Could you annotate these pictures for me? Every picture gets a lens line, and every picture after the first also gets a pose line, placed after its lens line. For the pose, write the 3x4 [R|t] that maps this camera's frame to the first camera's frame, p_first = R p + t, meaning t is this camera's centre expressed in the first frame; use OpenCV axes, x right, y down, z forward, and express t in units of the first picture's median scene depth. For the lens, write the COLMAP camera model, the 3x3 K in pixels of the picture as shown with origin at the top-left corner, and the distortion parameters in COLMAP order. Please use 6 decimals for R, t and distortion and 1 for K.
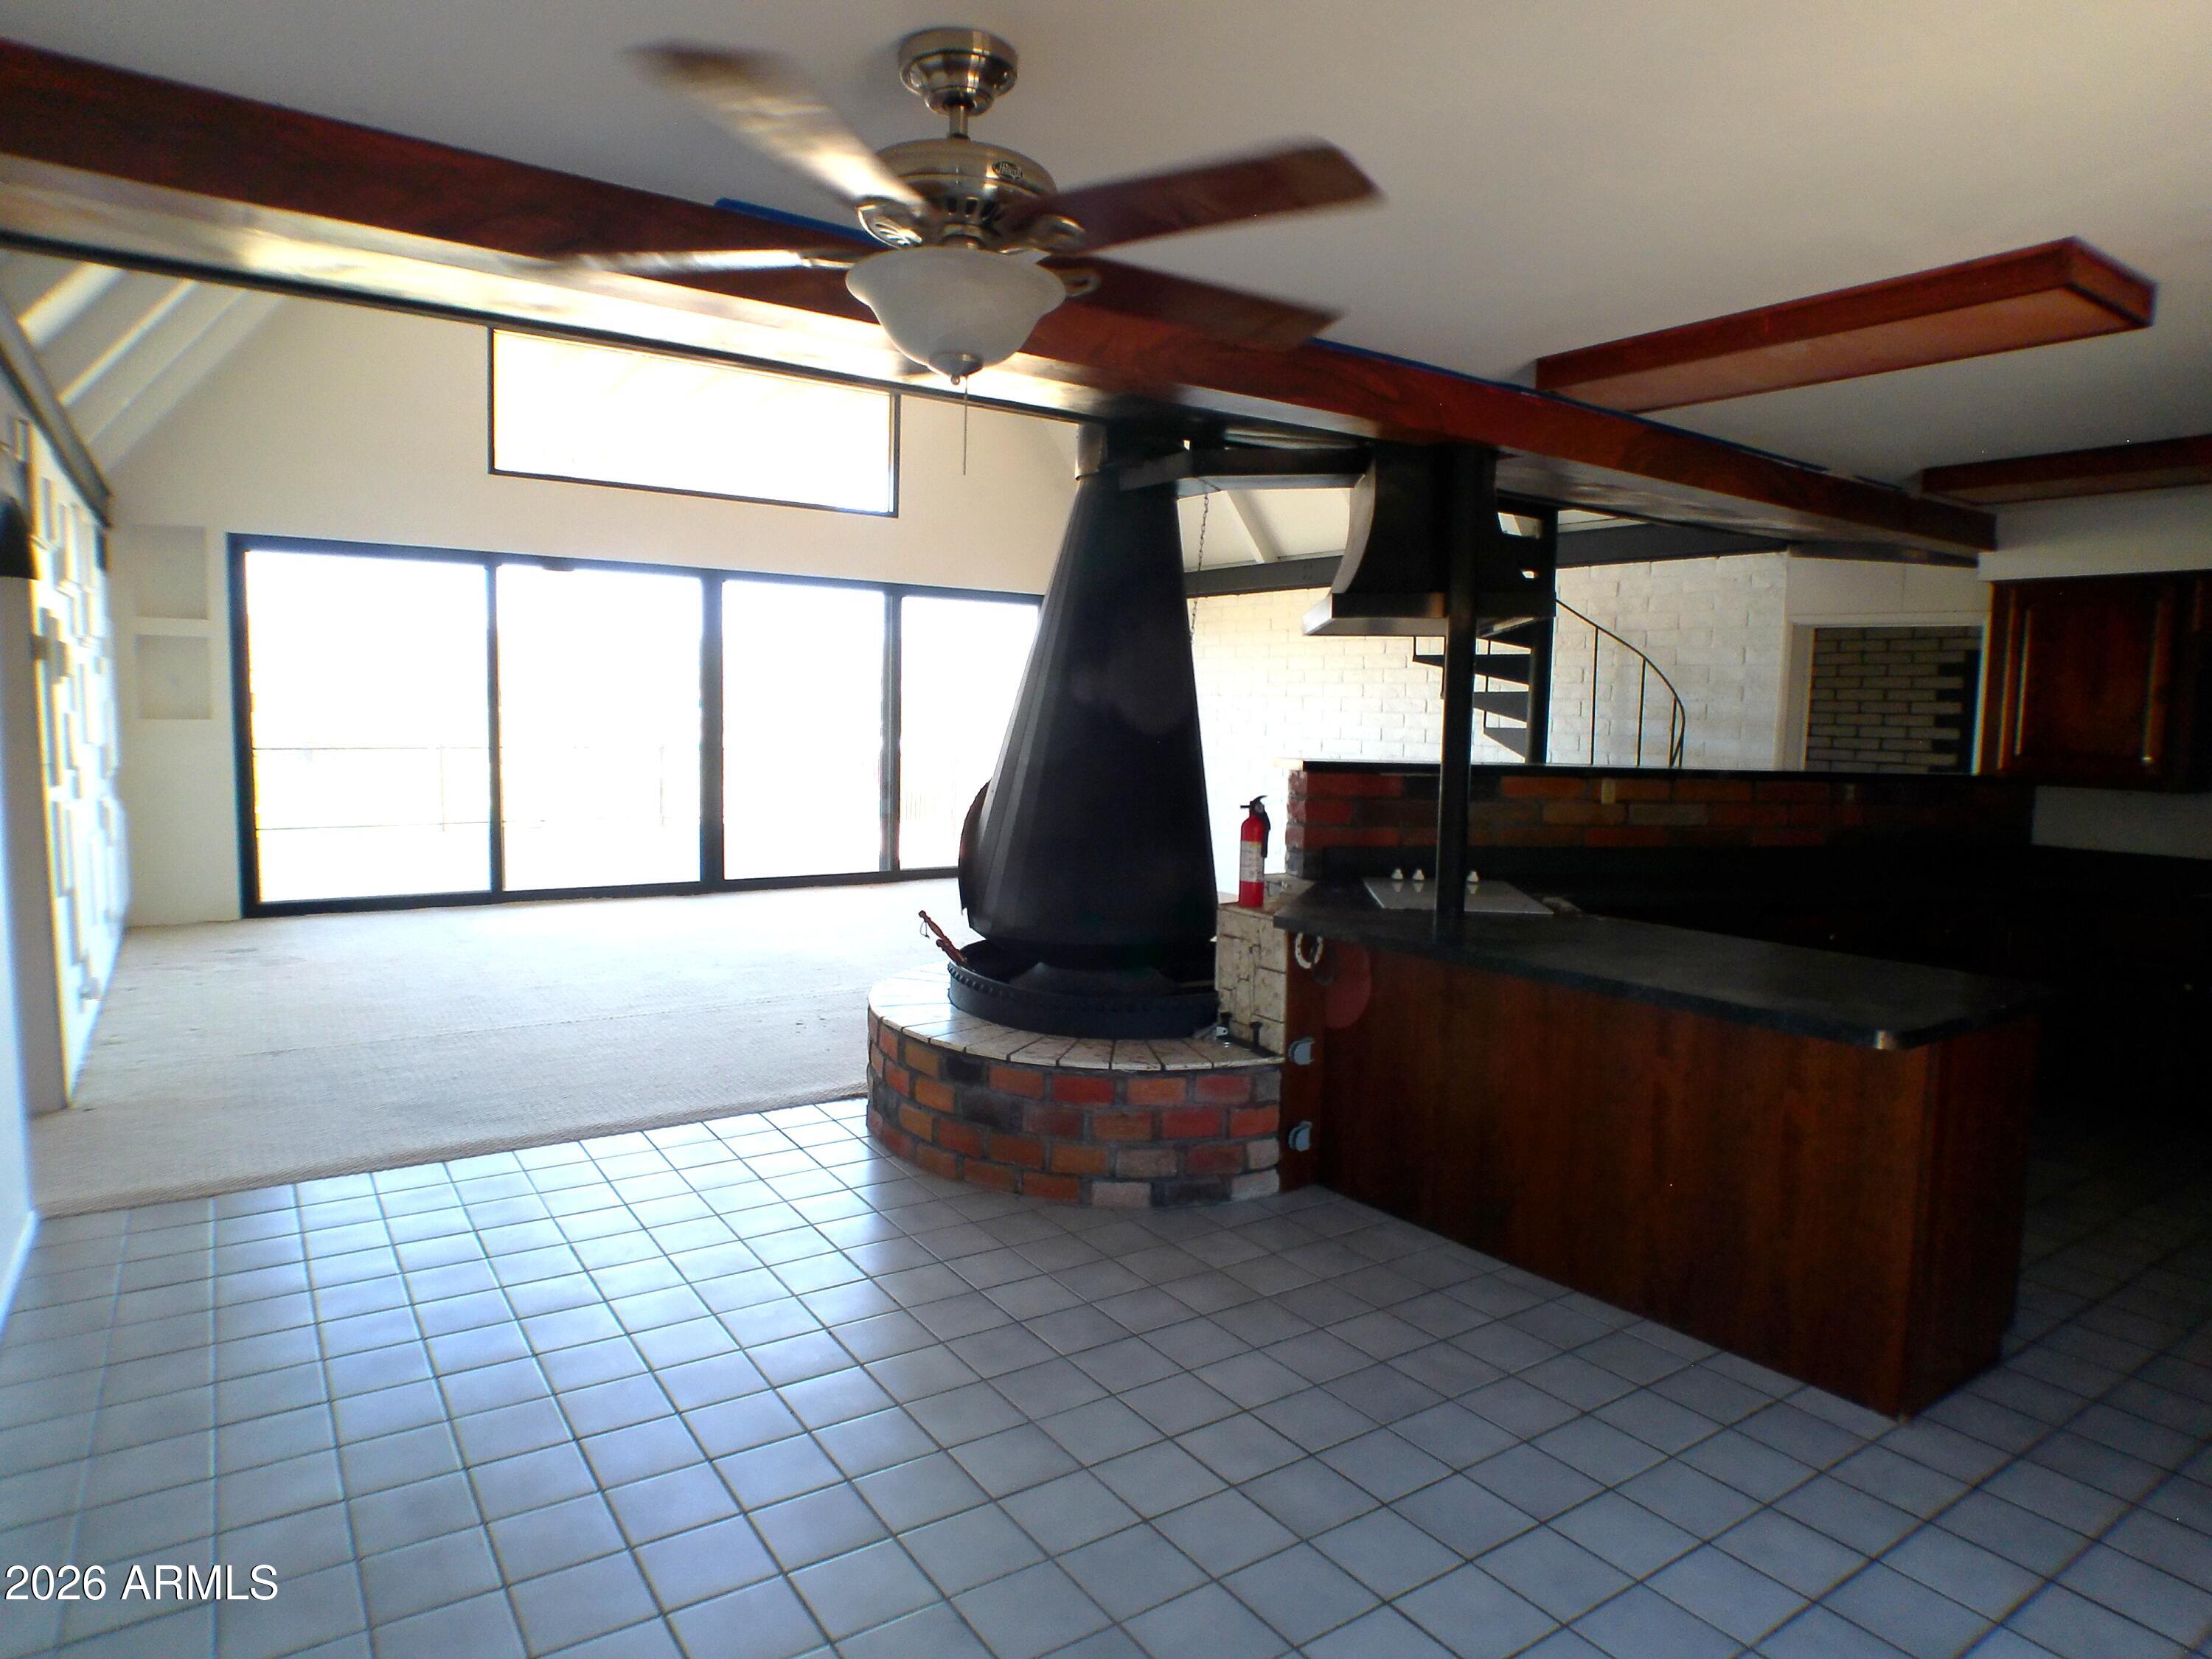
lens RADIAL K [[1329.6, 0, 1119.1], [0, 1329.6, 827.4], [0, 0, 1]] dist [-0.041131, 0.004166]
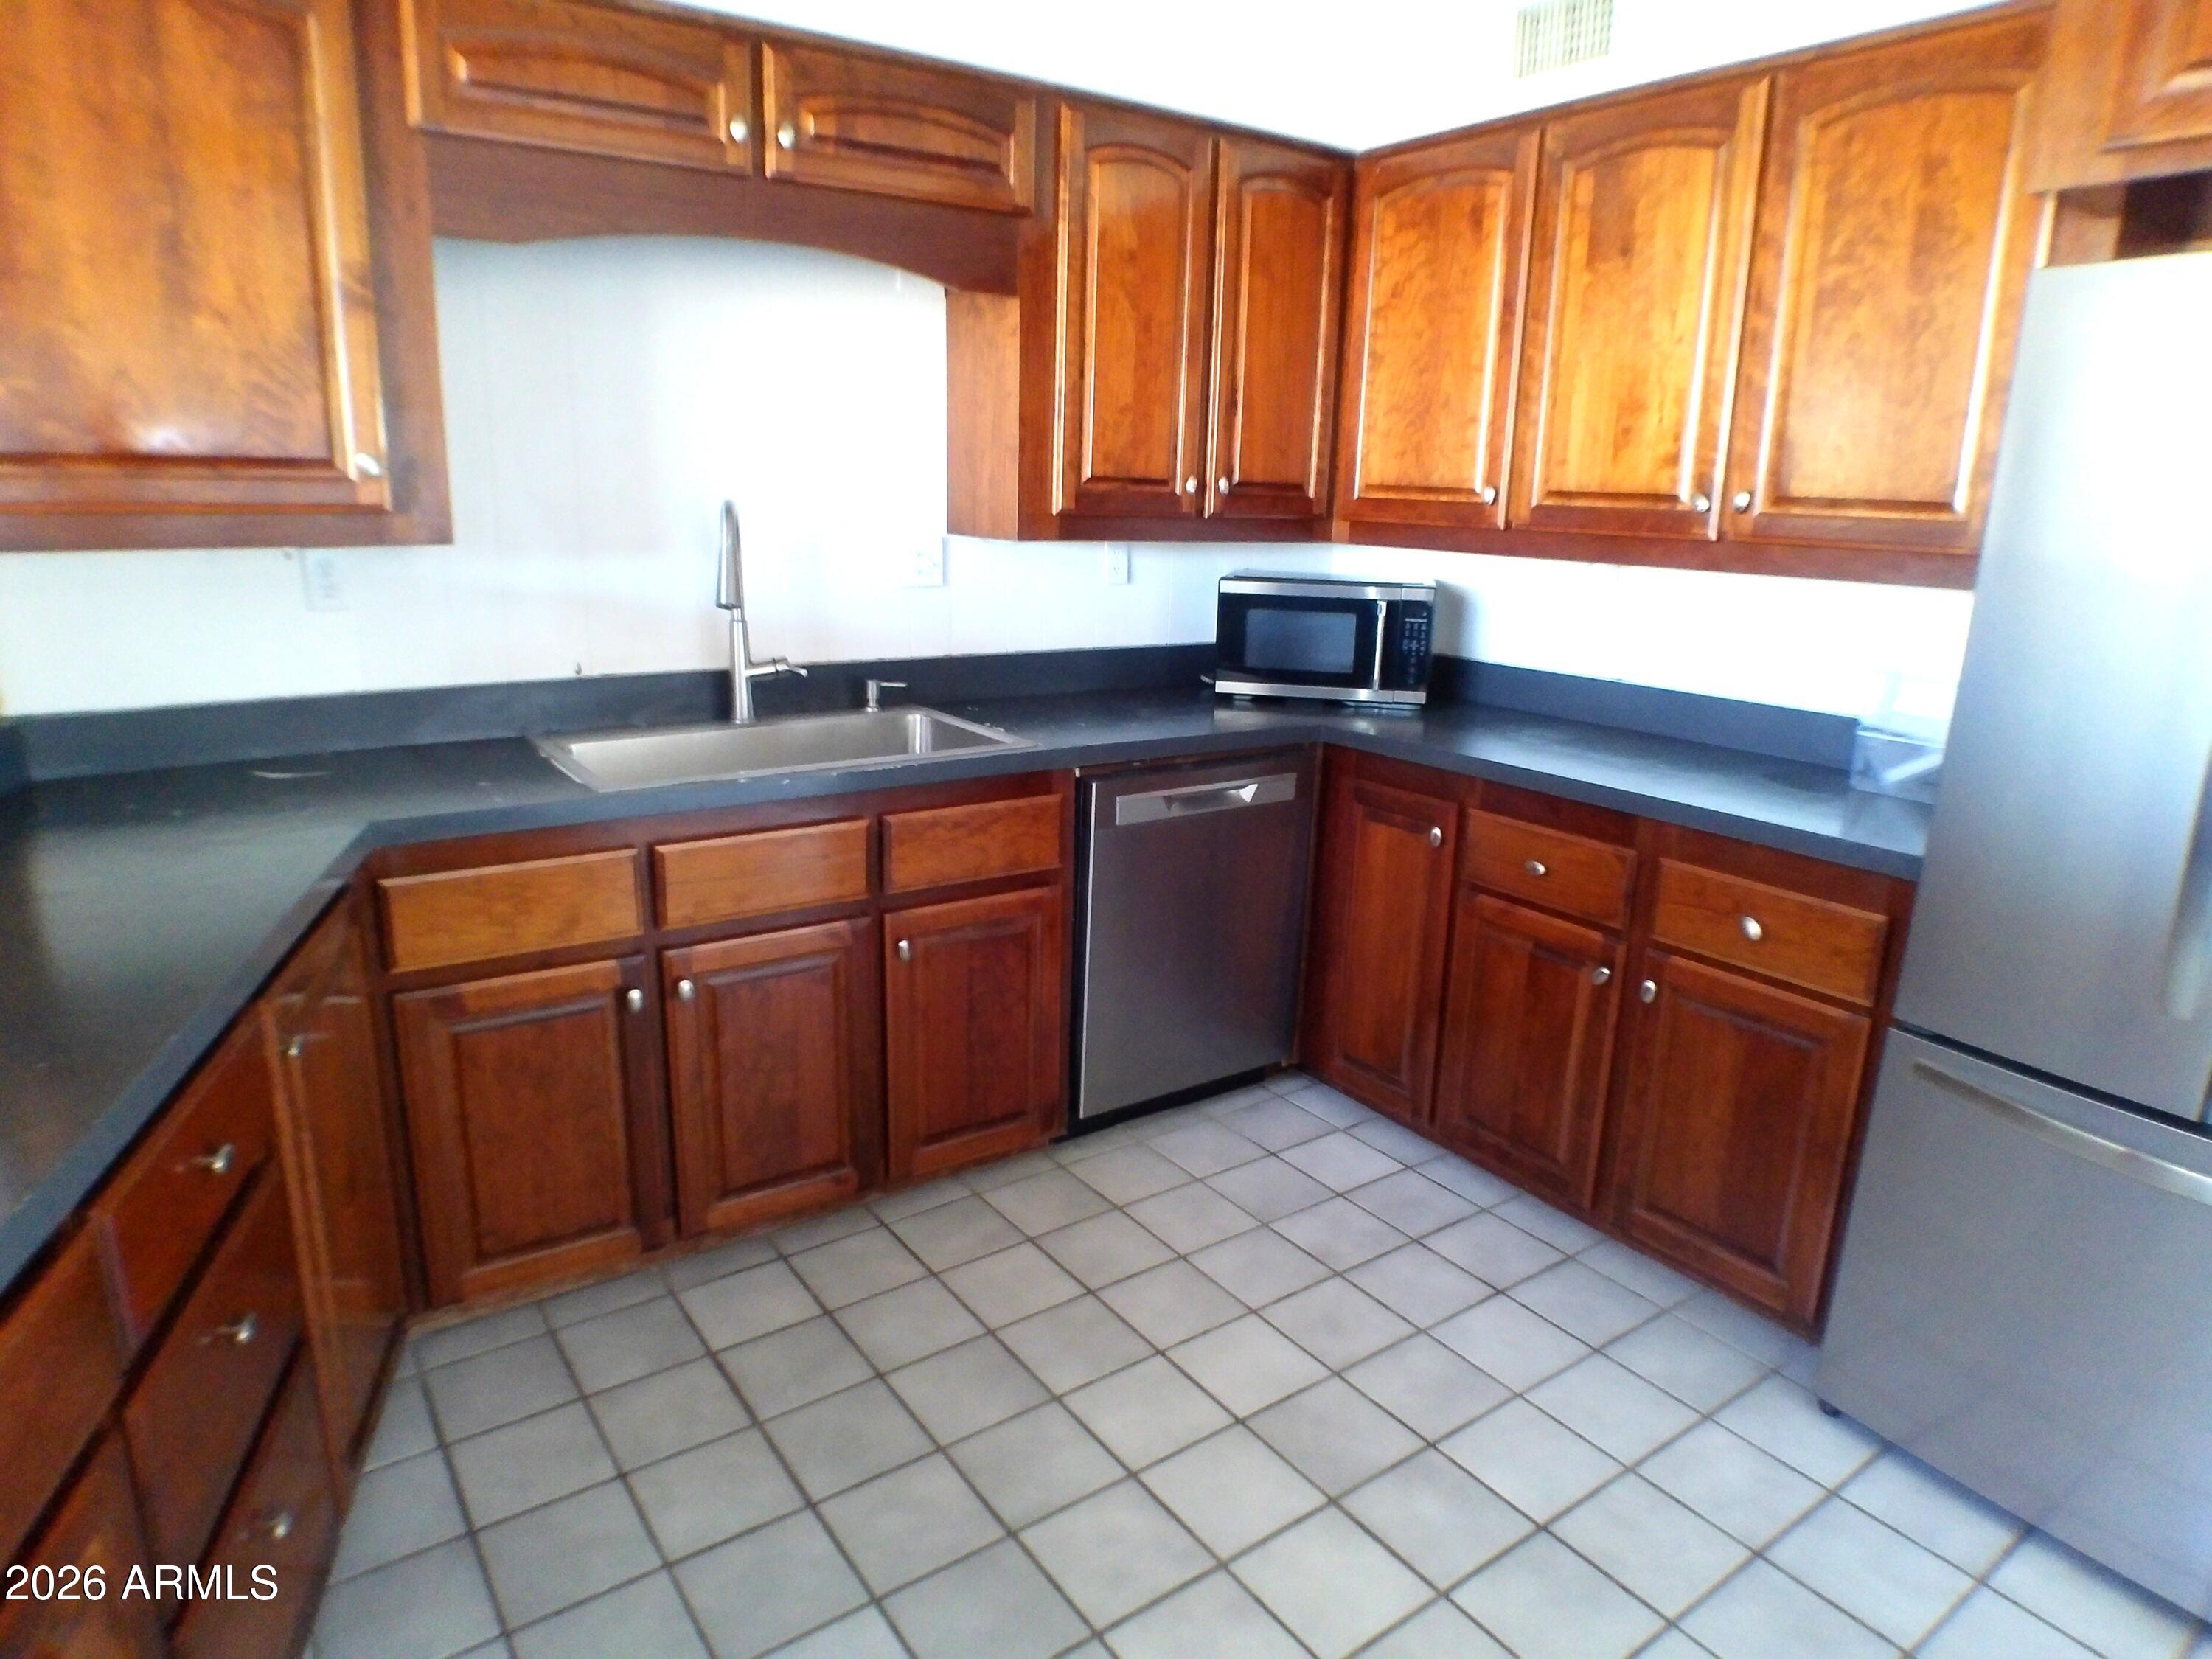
lens RADIAL K [[1329.6, 0, 1099.3], [0, 1329.6, 826.4], [0, 0, 1]] dist [-0.041131, 0.004166]
pose [[-0.019187, -0.275044, 0.961240, 0.473651], [0.061583, 0.959267, 0.275708, -0.051889], [-0.997918, 0.064486, -0.001467, 0.969905]]
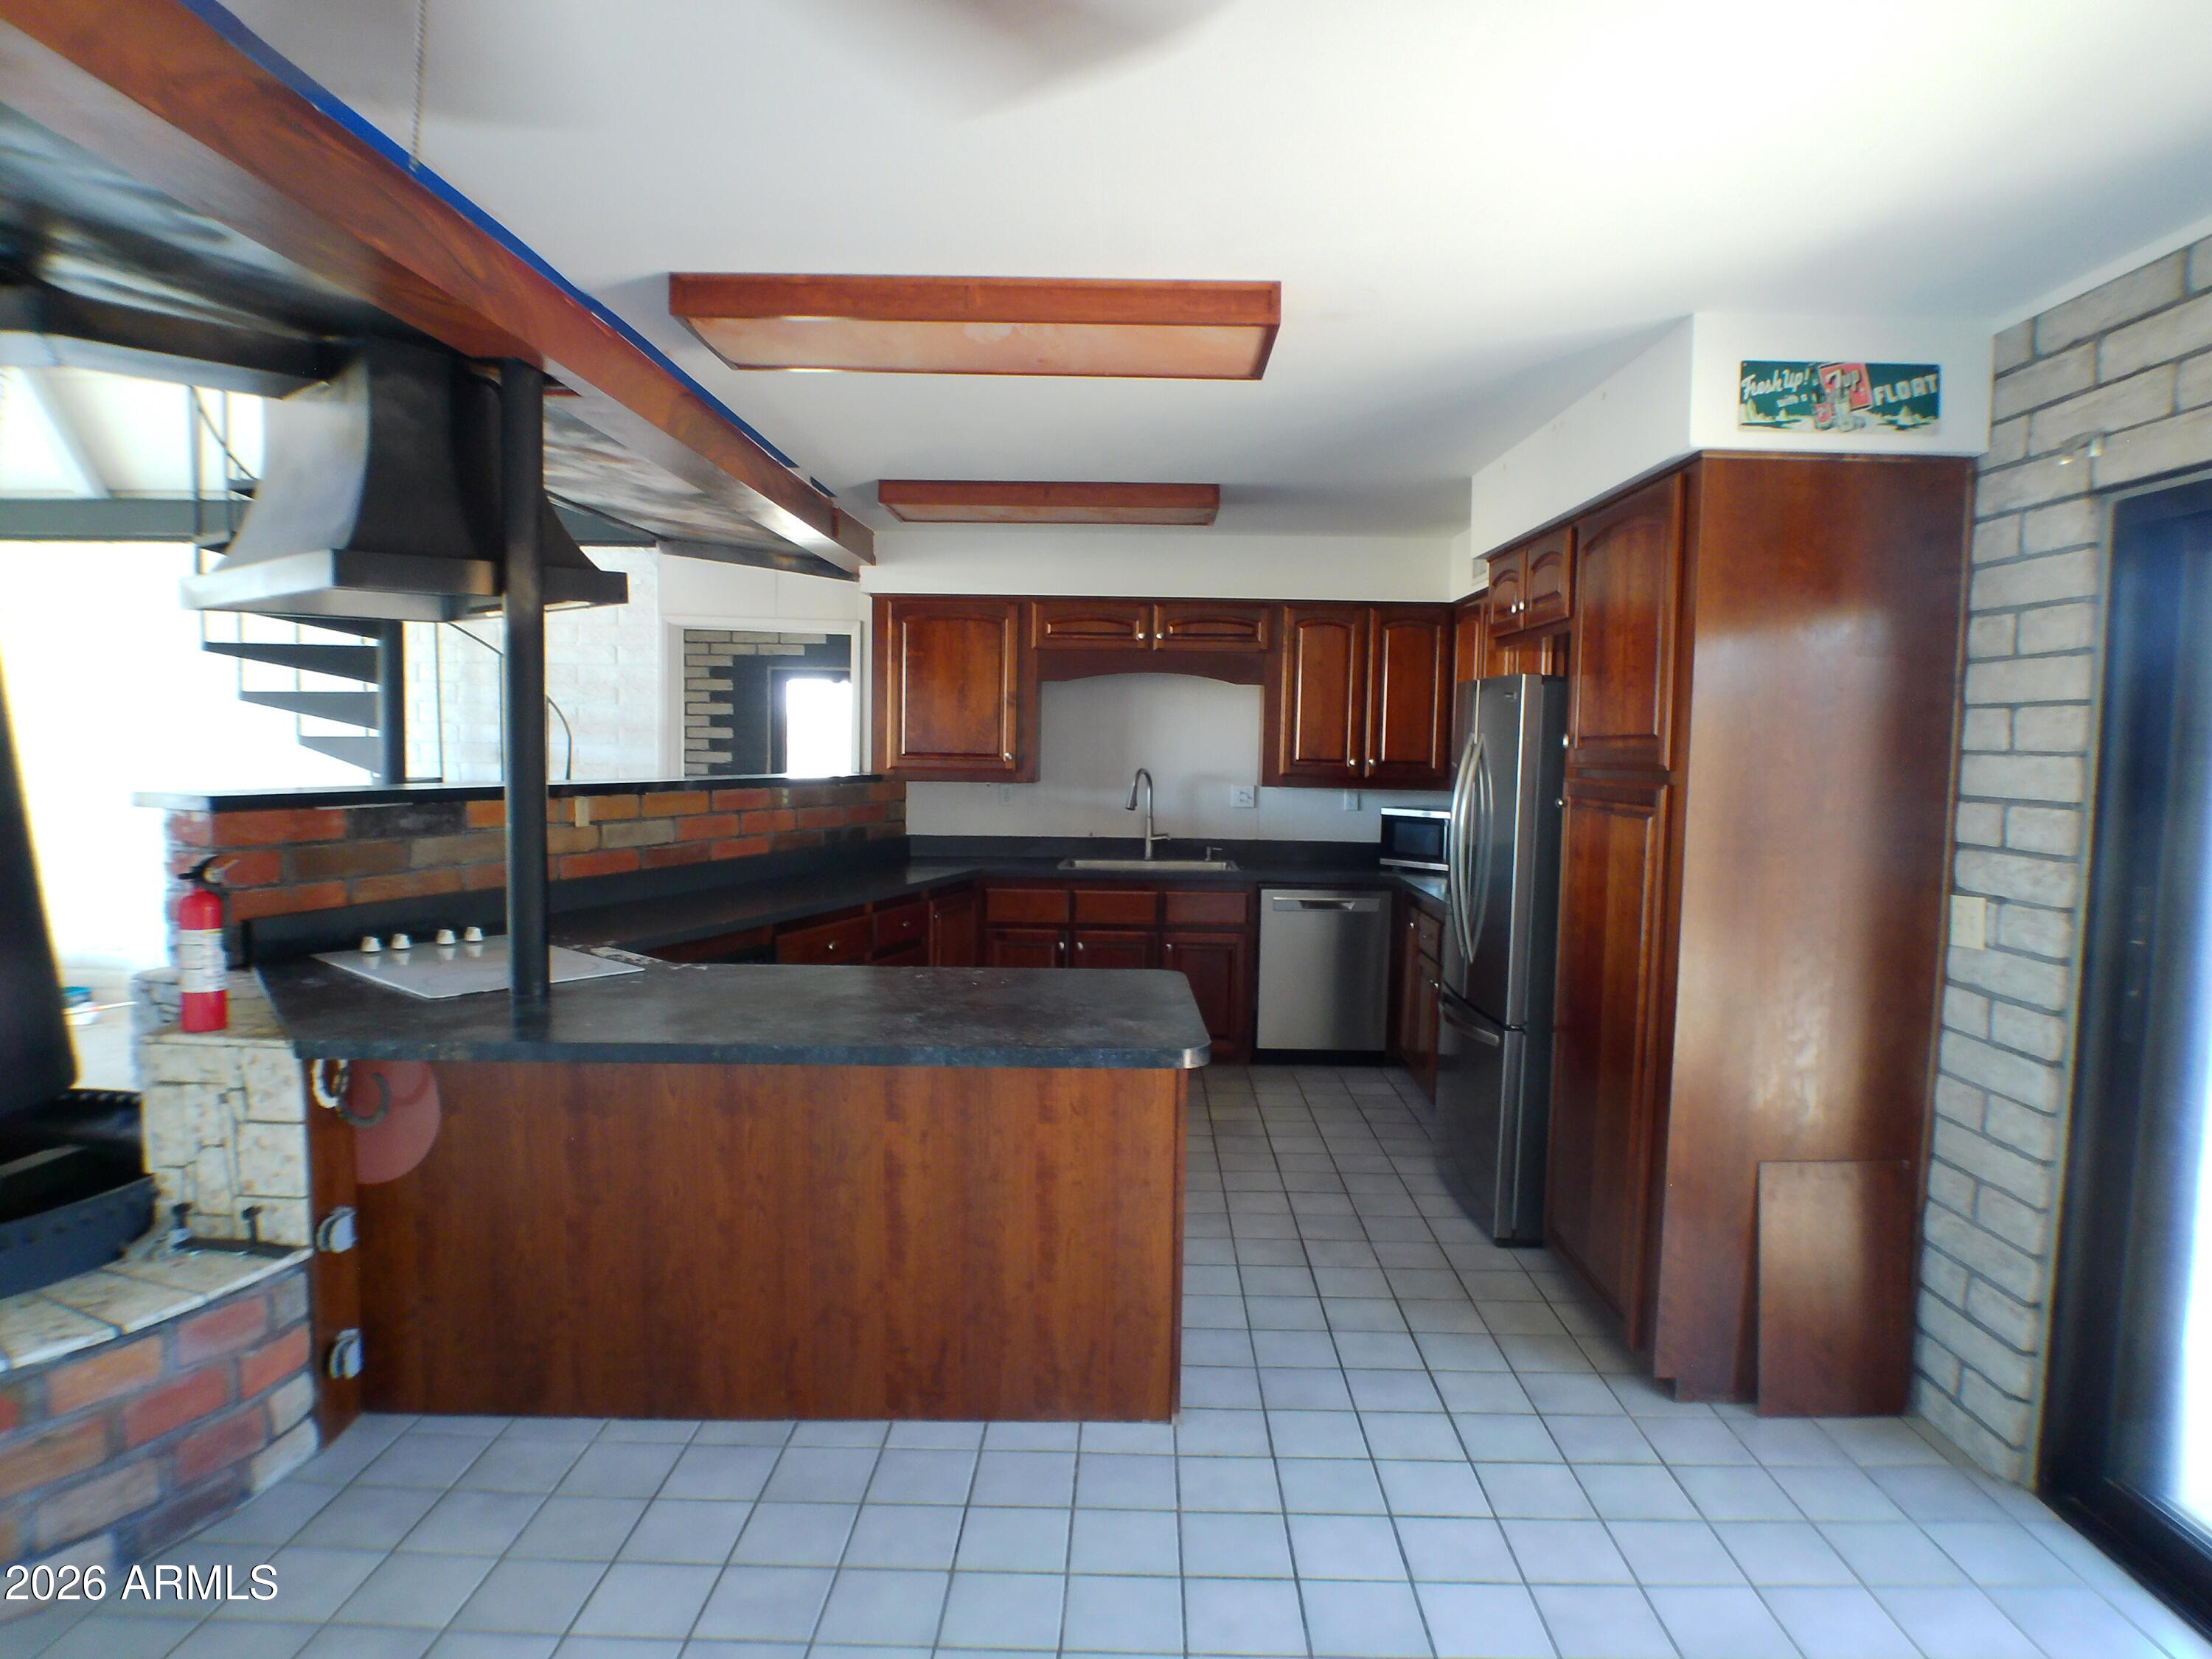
lens RADIAL K [[1329.6, 0, 1113.0], [0, 1329.6, 821.2], [0, 0, 1]] dist [-0.041131, 0.004166]
pose [[0.578023, -0.067392, 0.813233, -0.155258], [0.069819, 0.997014, 0.032996, -0.031736], [-0.813028, 0.037707, 0.581002, 0.283834]]
